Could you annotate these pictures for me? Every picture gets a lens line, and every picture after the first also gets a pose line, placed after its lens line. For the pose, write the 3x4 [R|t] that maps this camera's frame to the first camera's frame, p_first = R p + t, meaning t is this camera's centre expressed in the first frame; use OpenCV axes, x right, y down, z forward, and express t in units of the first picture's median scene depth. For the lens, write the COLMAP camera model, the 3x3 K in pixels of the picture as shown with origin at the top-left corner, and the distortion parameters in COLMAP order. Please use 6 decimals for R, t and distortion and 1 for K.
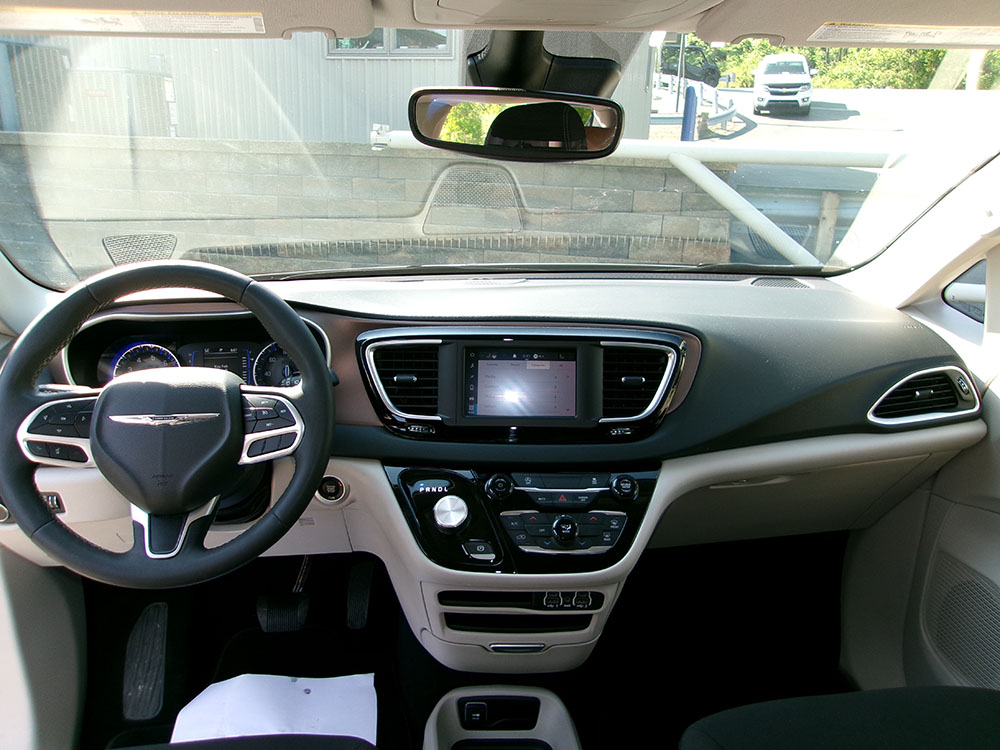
lens RADIAL K [[777.7, 0, 500.0], [0, 777.7, 373.2], [0, 0, 1]] dist [0.009935, -0.001190]
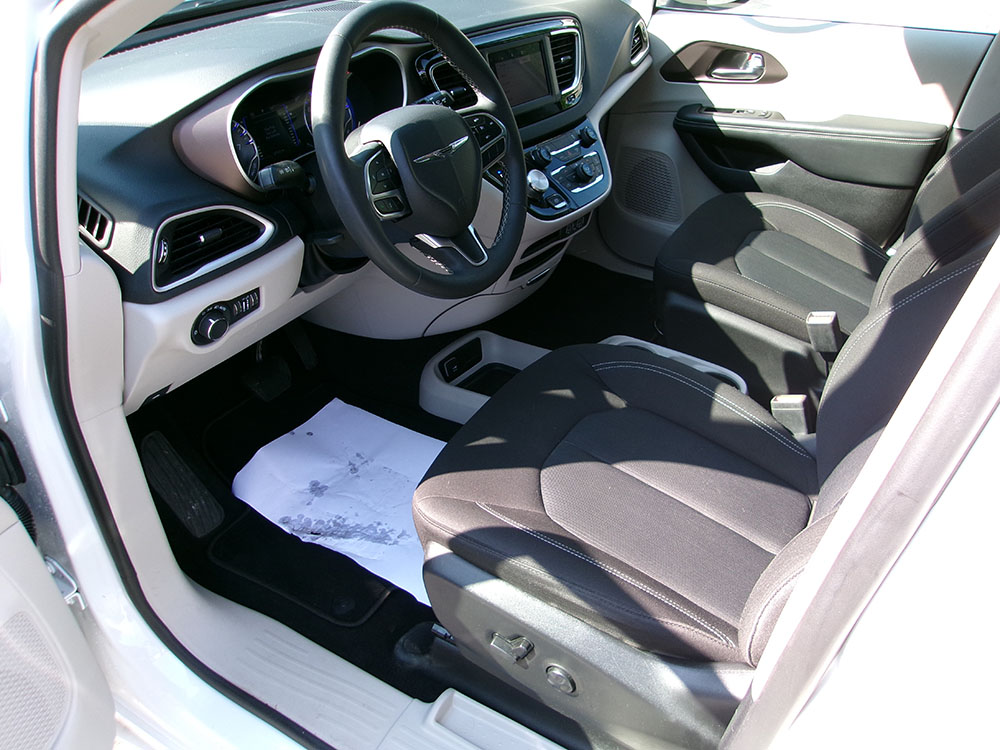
lens RADIAL K [[777.7, 0, 497.5], [0, 777.7, 376.3], [0, 0, 1]] dist [0.009935, -0.001190]
pose [[0.606562, -0.446827, 0.657593, -0.822757], [0.207178, 0.887381, 0.411866, -0.066119], [-0.767568, -0.113584, 0.630824, 0.117111]]
